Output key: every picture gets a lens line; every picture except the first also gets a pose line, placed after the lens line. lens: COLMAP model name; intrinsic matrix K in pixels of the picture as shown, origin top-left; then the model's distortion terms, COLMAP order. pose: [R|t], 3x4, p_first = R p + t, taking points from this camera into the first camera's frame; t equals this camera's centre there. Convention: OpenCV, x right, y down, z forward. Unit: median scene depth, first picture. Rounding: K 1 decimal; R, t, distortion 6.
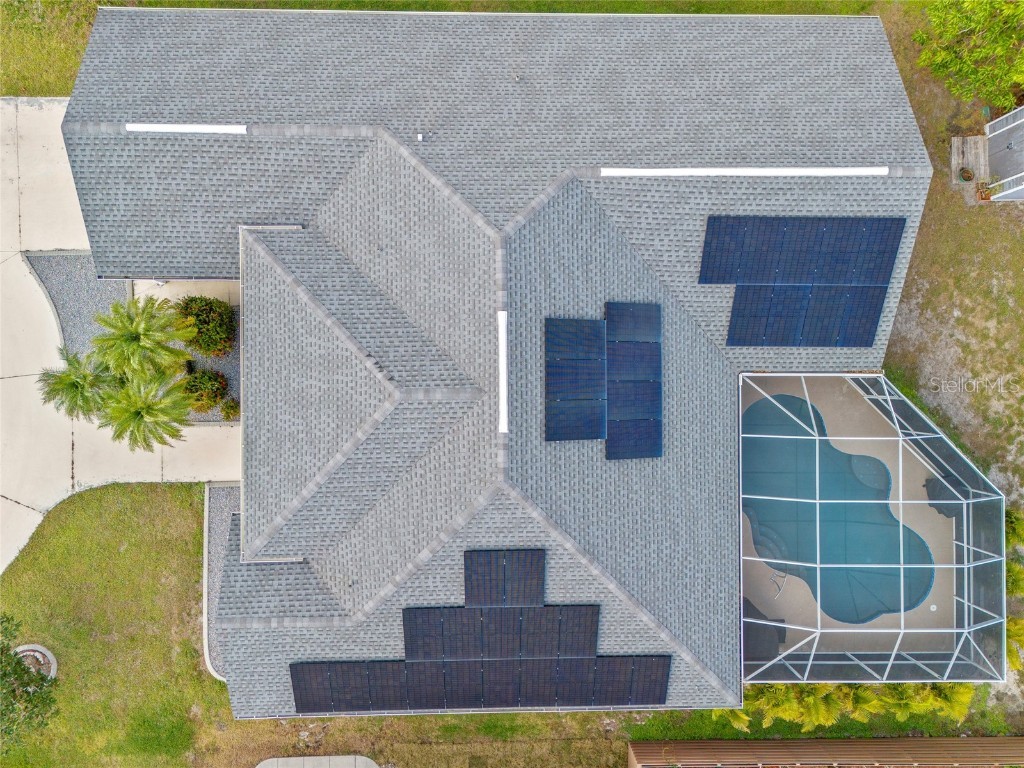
lens RADIAL K [[738.8, 0, 509.5], [0, 738.8, 378.8], [0, 0, 1]] dist [0.066724, -0.055858]
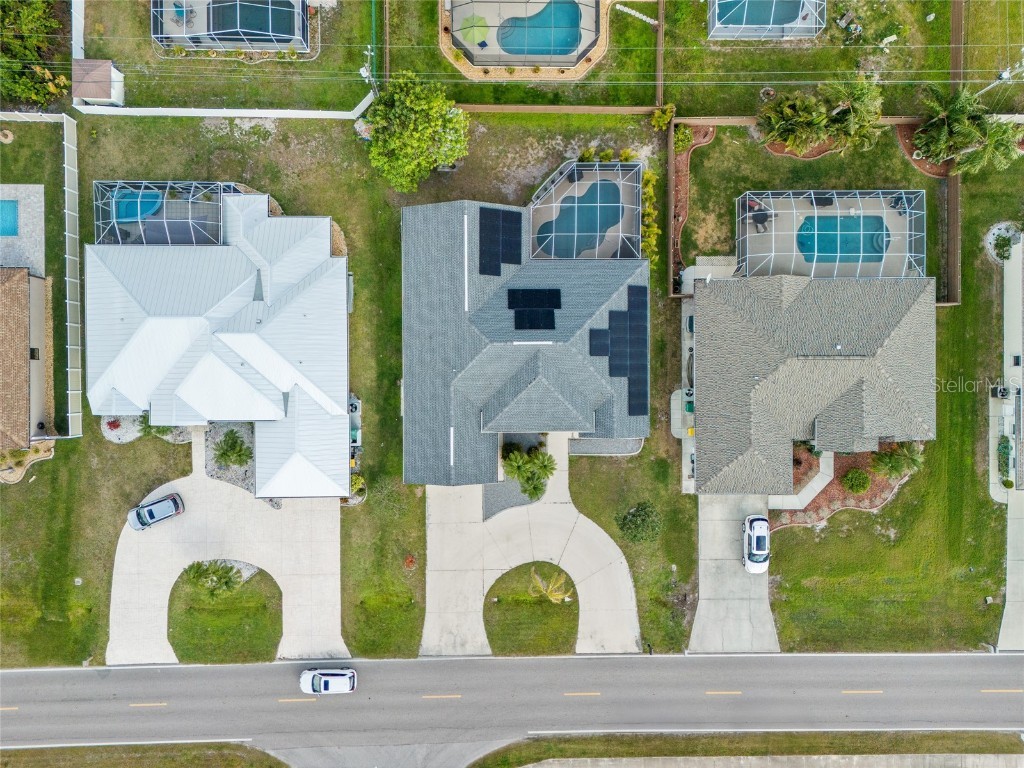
lens RADIAL K [[738.8, 0, 509.5], [0, 738.8, 378.8], [0, 0, 1]] dist [0.066724, -0.055858]
pose [[0.002461, -0.999375, -0.035270, -0.044829], [0.999431, 0.001271, 0.033715, -0.189416], [-0.033649, -0.035332, 0.998809, -1.890255]]
